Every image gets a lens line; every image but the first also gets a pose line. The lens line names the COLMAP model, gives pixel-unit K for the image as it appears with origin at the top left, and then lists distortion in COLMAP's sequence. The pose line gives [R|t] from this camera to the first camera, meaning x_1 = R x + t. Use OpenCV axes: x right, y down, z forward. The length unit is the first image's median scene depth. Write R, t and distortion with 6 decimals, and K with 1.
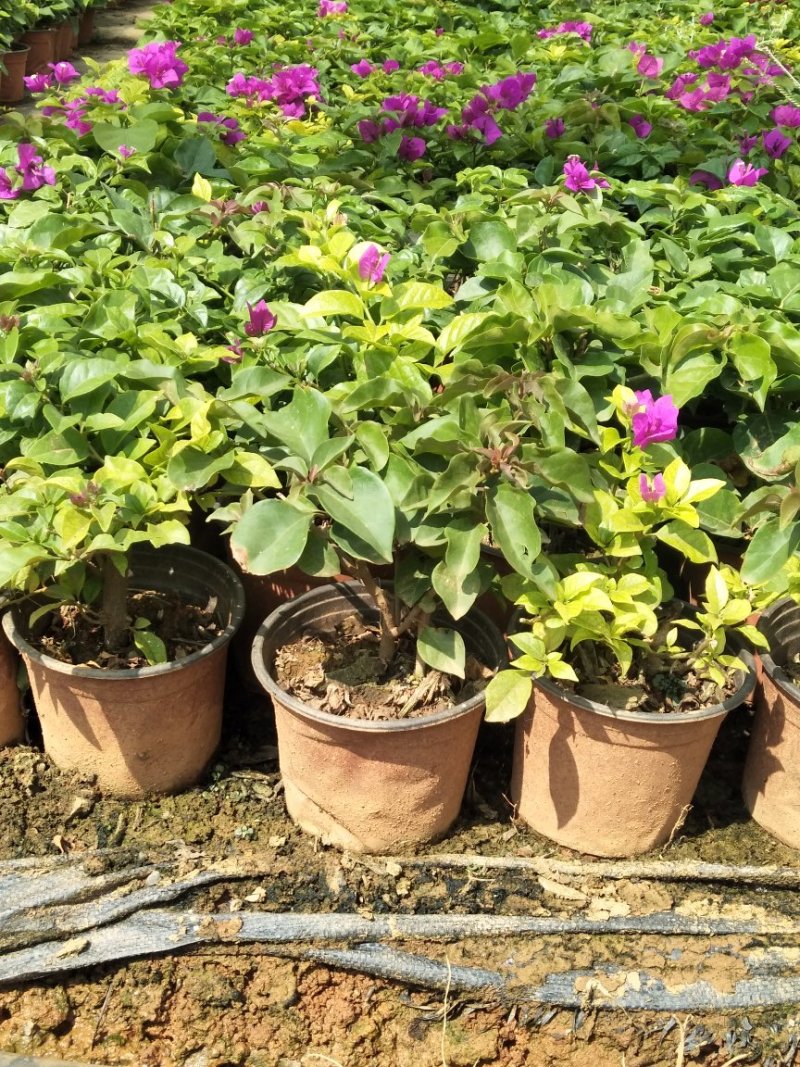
lens RADIAL K [[1395.7, 0, 400.0], [0, 1395.7, 533.5], [0, 0, 1]] dist [0.098750, -0.125954]
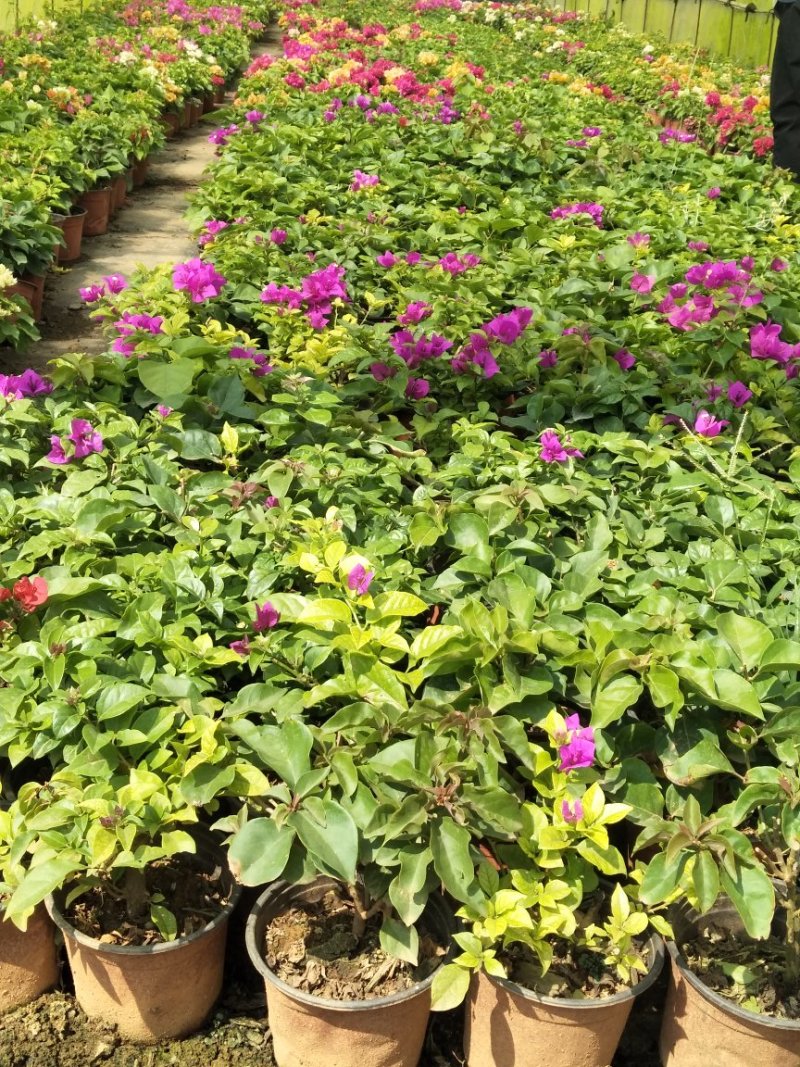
lens RADIAL K [[1395.7, 0, 400.0], [0, 1395.7, 533.5], [0, 0, 1]] dist [0.098750, -0.125954]
pose [[0.999395, 0.015286, -0.031230, 0.059358], [-0.016577, 0.999001, -0.041505, -0.207152], [0.030564, 0.041997, 0.998650, -0.226169]]
